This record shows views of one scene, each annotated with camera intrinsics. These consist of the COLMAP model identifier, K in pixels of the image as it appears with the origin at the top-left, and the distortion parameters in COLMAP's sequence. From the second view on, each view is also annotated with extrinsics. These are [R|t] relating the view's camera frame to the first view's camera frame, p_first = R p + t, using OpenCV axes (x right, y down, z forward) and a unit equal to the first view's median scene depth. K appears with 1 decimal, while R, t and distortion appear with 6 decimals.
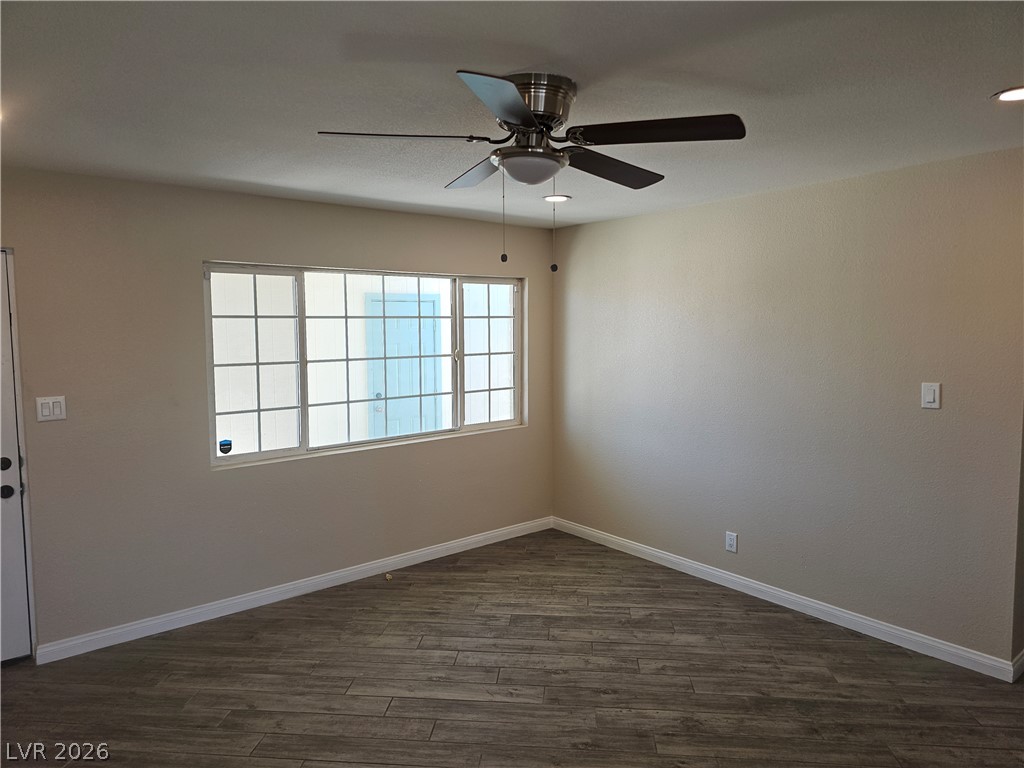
lens RADIAL K [[686.1, 0, 507.9], [0, 686.1, 378.6], [0, 0, 1]] dist [0.064555, -0.054252]
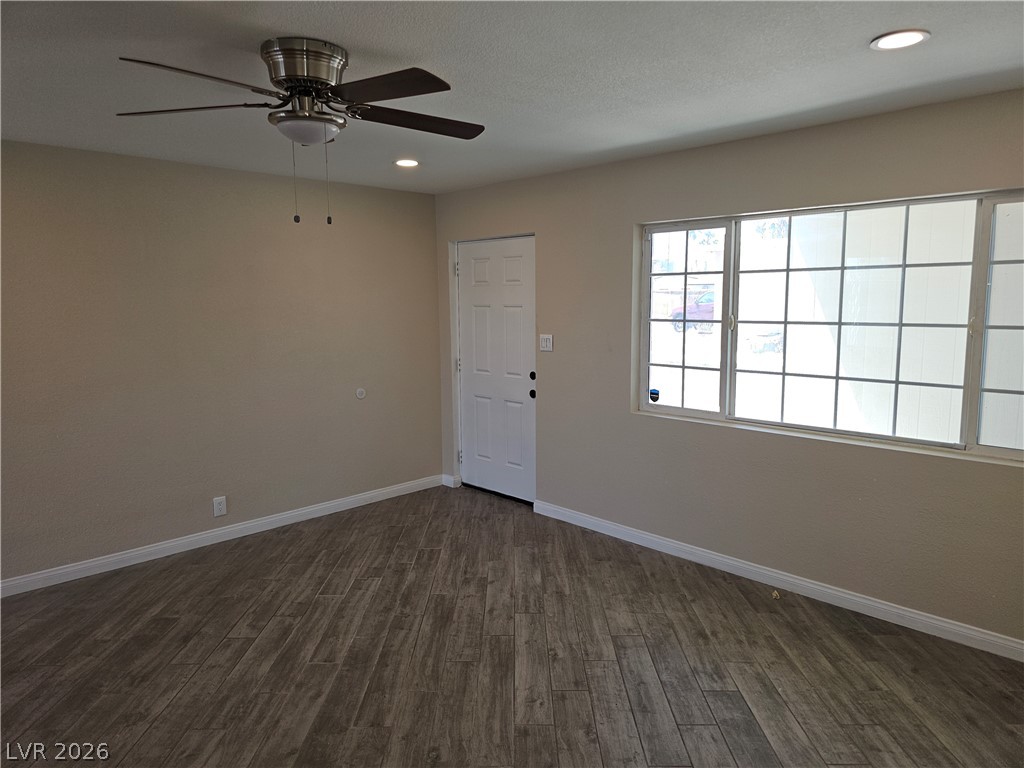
lens RADIAL K [[686.1, 0, 499.4], [0, 686.1, 374.1], [0, 0, 1]] dist [0.064555, -0.054252]
pose [[0.082316, 0.123556, -0.988918, 0.671097], [-0.069035, 0.990609, 0.118021, -0.047641], [0.994212, 0.058555, 0.090073, 0.698398]]
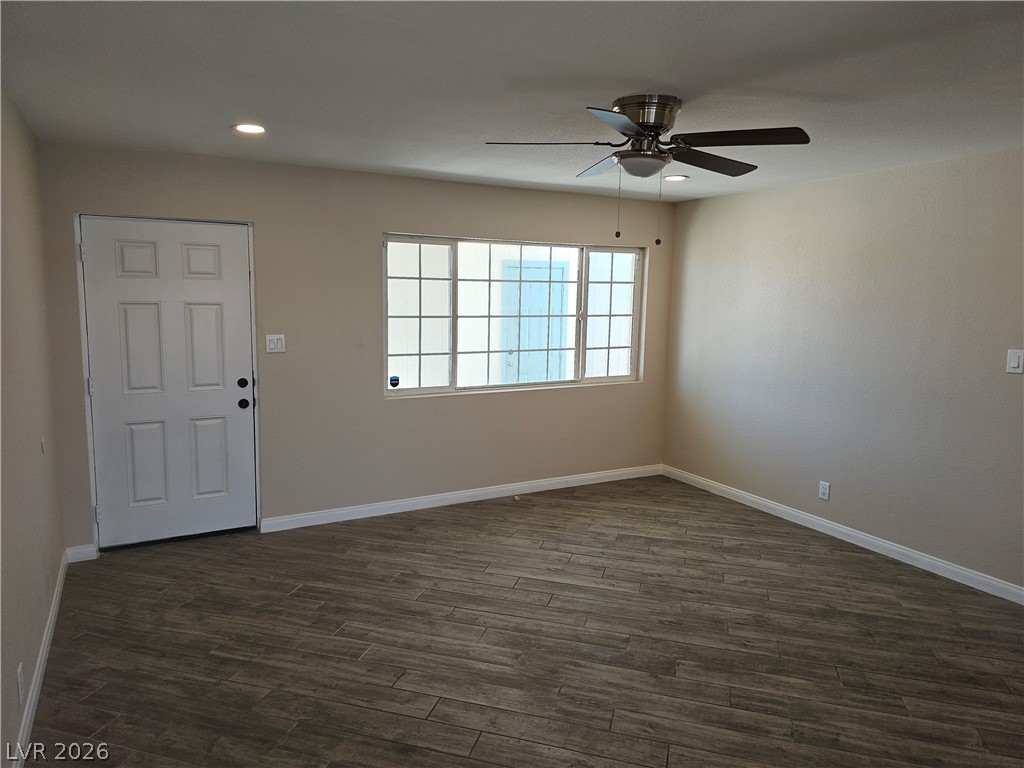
lens RADIAL K [[686.1, 0, 507.6], [0, 686.1, 372.4], [0, 0, 1]] dist [0.064555, -0.054252]
pose [[0.982437, 0.045010, -0.181082, 0.021163], [-0.038161, 0.998425, 0.041131, 0.023718], [0.182648, -0.033499, 0.982607, -0.197736]]
